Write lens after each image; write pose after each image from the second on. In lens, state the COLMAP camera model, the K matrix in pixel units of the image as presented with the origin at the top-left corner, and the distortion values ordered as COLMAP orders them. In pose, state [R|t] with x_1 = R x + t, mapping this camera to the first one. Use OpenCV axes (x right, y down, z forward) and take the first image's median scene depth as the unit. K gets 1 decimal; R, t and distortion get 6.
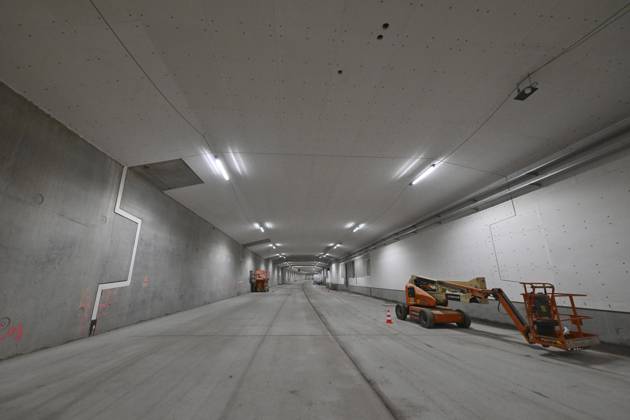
lens RADIAL K [[249.1, 0, 316.8], [0, 249.1, 211.8], [0, 0, 1]] dist [-0.000643, 0.000178]
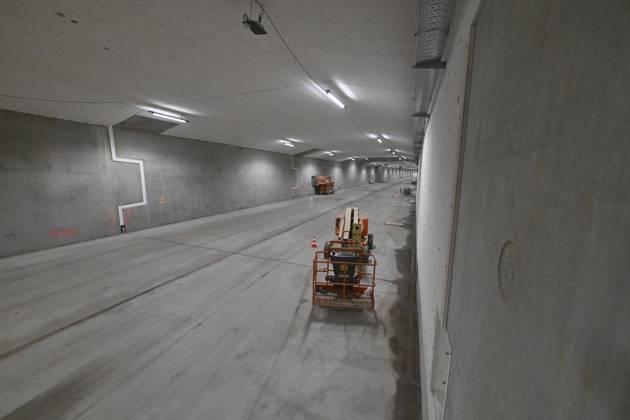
lens RADIAL K [[249.1, 0, 316.9], [0, 249.1, 214.6], [0, 0, 1]] dist [-0.000643, 0.000178]
pose [[0.895268, 0.090085, -0.436326, 0.930424], [0.100985, 0.912825, 0.395668, -0.162405], [0.433933, -0.398291, 0.808125, 0.168218]]
